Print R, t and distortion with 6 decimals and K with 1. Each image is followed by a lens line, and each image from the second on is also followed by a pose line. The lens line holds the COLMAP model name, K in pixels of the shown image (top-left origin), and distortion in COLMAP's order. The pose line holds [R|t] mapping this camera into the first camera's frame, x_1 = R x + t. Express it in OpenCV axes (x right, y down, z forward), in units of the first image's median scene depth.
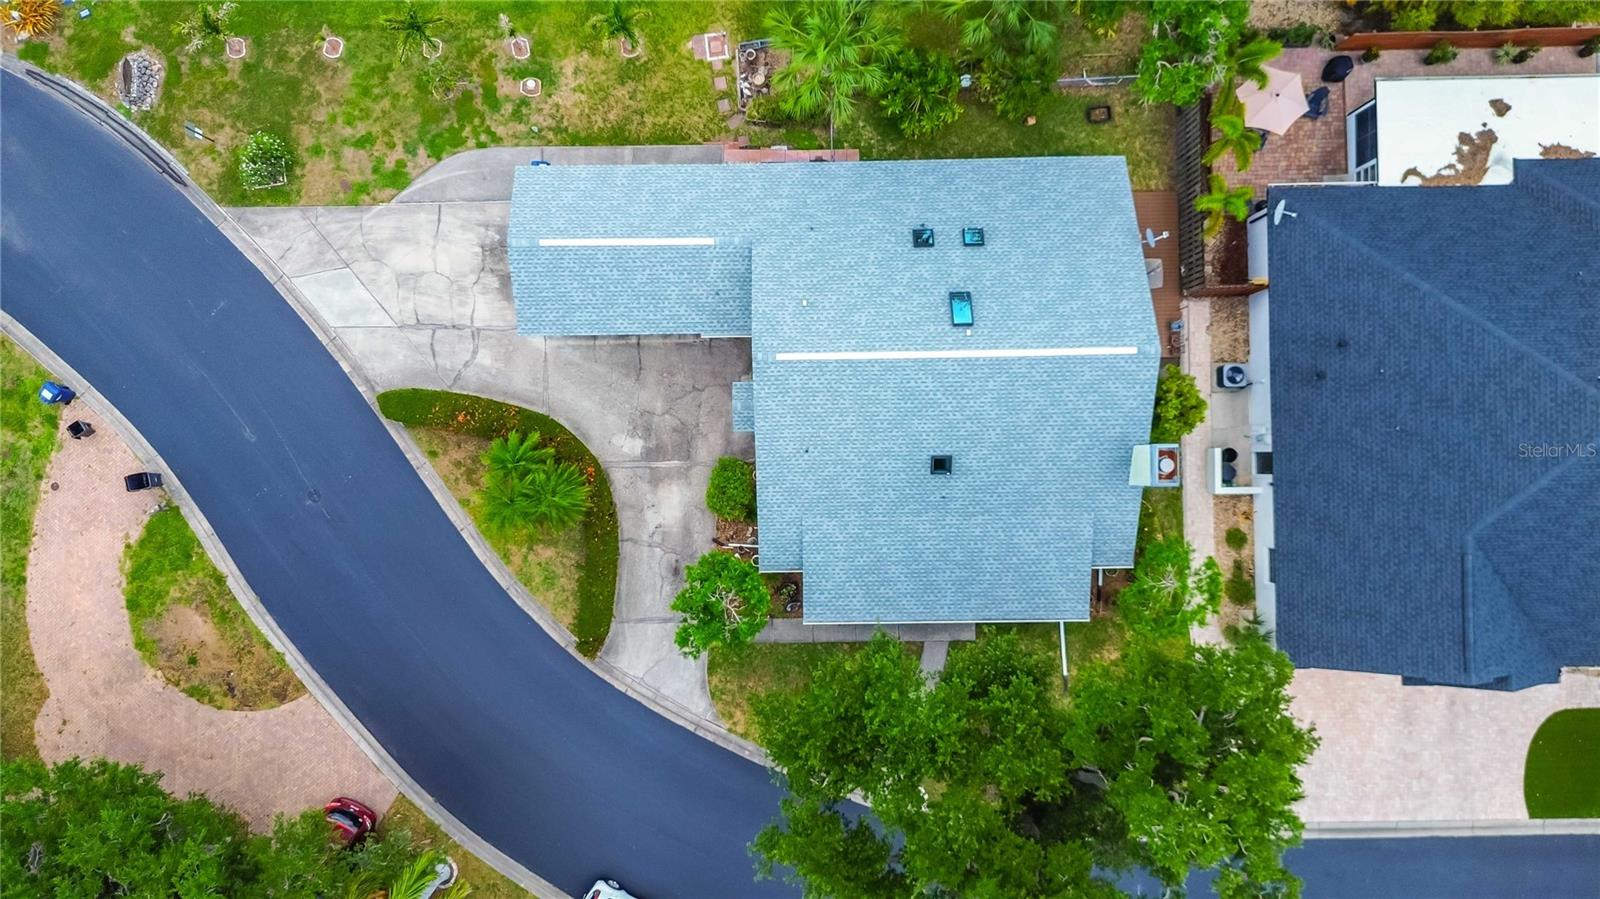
lens RADIAL K [[1137.7, 0, 793.5], [0, 1137.7, 439.3], [0, 0, 1]] dist [0.058823, -0.054691]
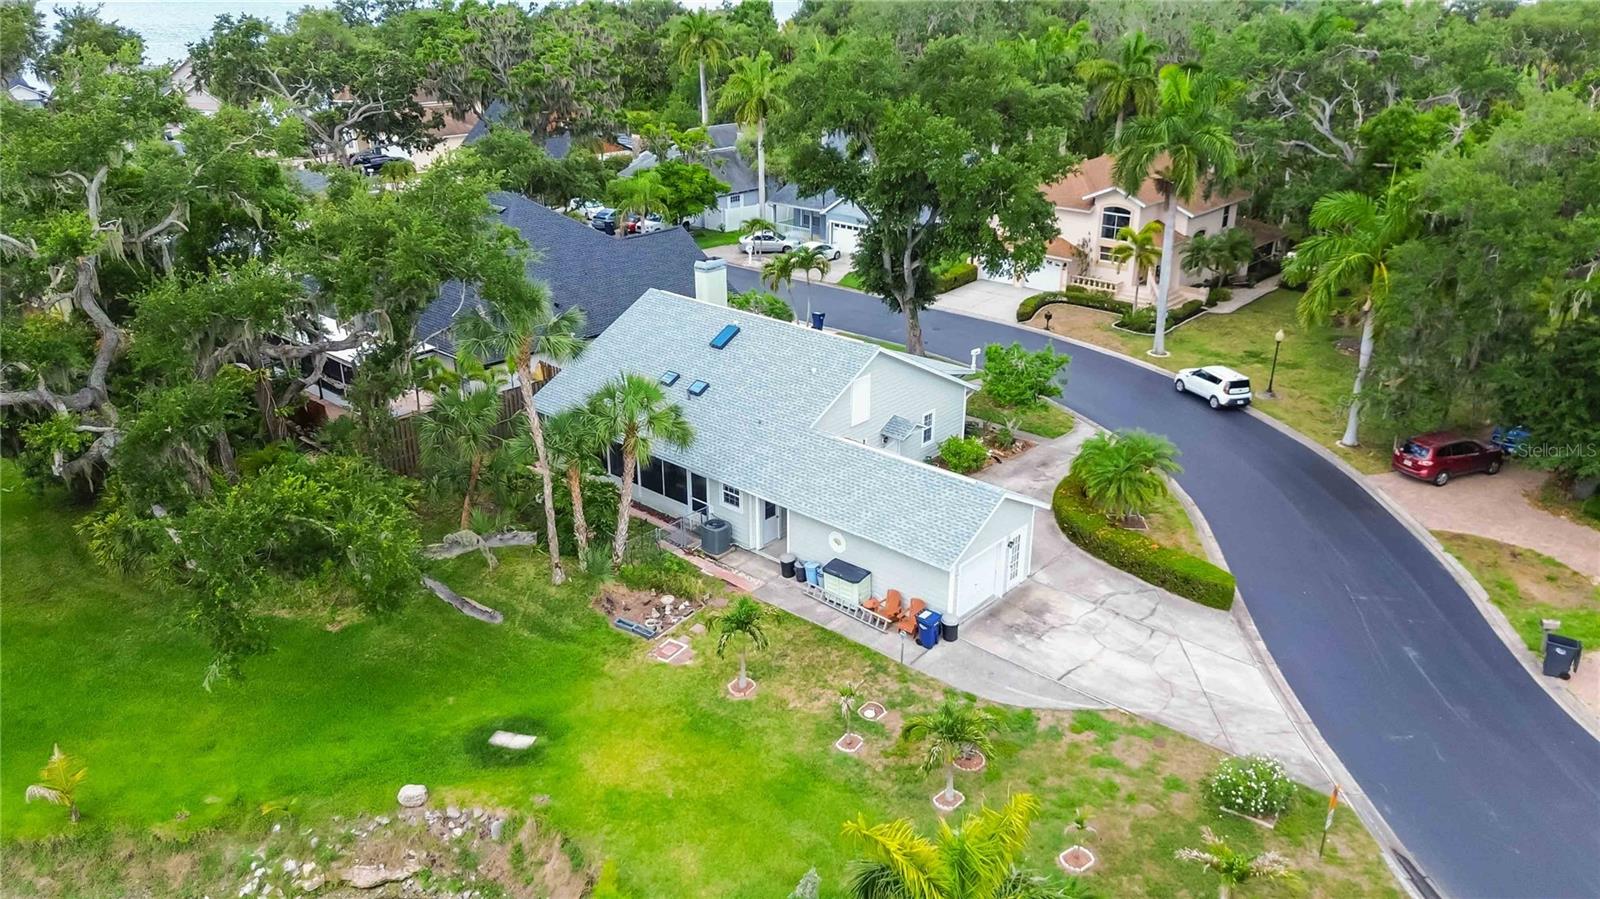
lens RADIAL K [[1142.4, 0, 794.1], [0, 1142.4, 447.0], [0, 0, 1]] dist [0.057068, -0.055128]
pose [[-0.733701, -0.258766, 0.628270, -0.631150], [0.679415, -0.267296, 0.683336, -0.825733], [-0.008890, 0.928220, 0.371925, 0.561625]]
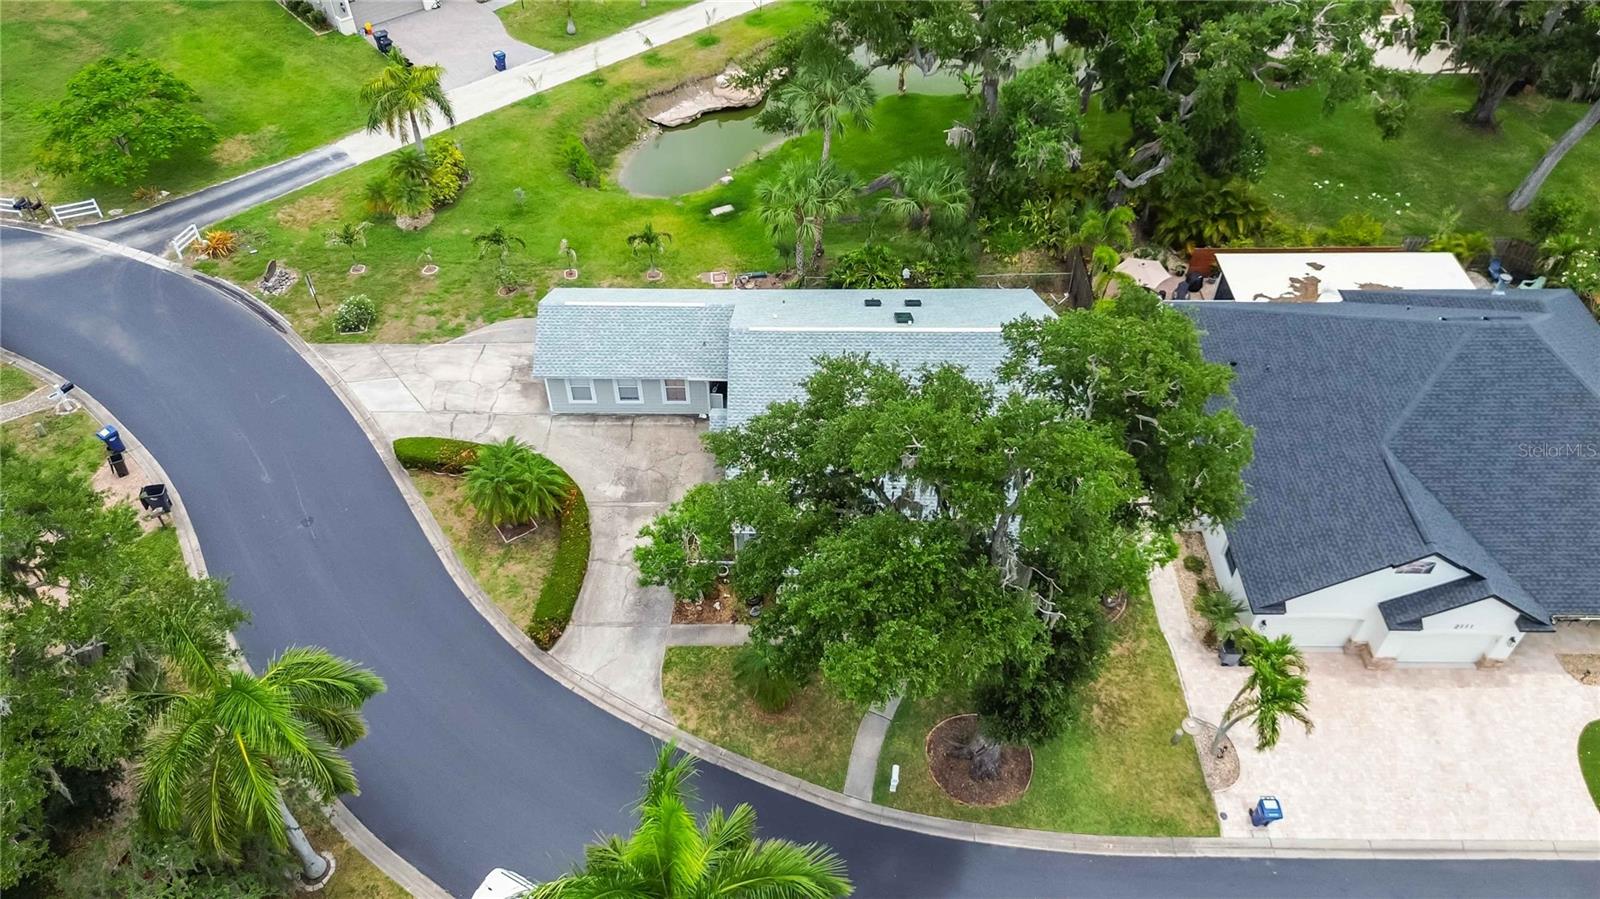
lens RADIAL K [[1142.4, 0, 794.1], [0, 1142.4, 447.0], [0, 0, 1]] dist [0.057068, -0.055128]
pose [[0.999706, 0.016067, -0.018153, 0.047453], [-0.024171, 0.717816, -0.695813, 0.725556], [0.001851, 0.696047, 0.717994, 0.193124]]
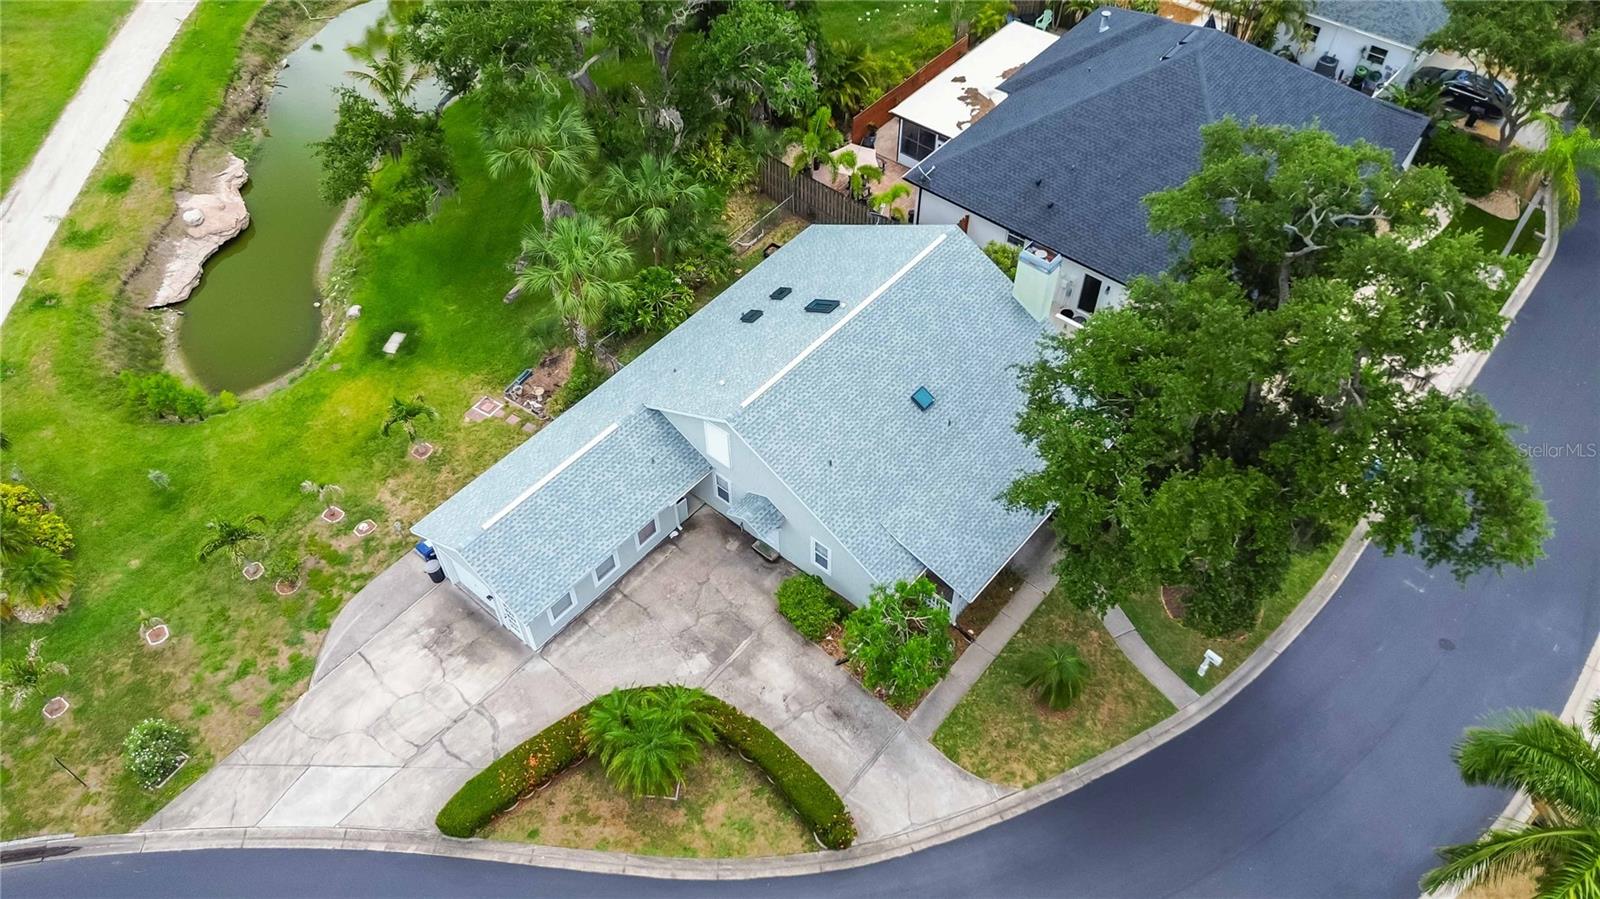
lens RADIAL K [[1142.4, 0, 794.1], [0, 1142.4, 447.0], [0, 0, 1]] dist [0.057068, -0.055128]
pose [[0.659497, -0.573168, 0.486355, -0.432242], [0.751701, 0.505311, -0.423799, 0.357900], [-0.002853, 0.645088, 0.764103, 0.201078]]
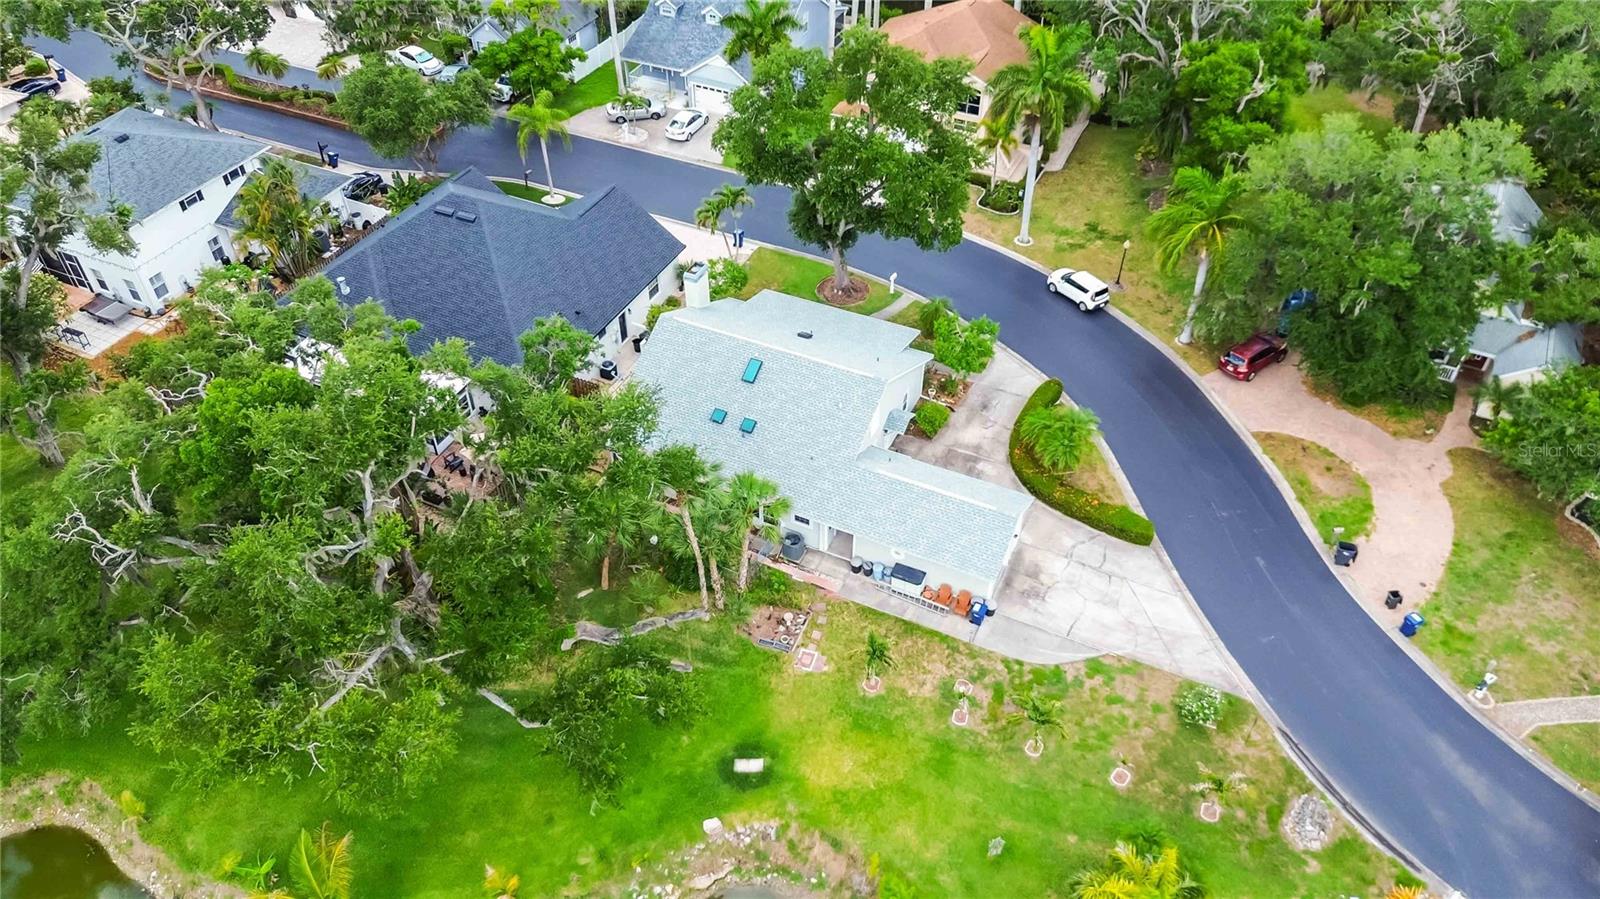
lens RADIAL K [[1142.4, 0, 794.1], [0, 1142.4, 447.0], [0, 0, 1]] dist [0.057068, -0.055128]
pose [[-0.893832, -0.299913, 0.333342, -0.397042], [0.448399, -0.594865, 0.667139, -1.037093], [-0.001790, 0.745780, 0.666190, 0.031663]]
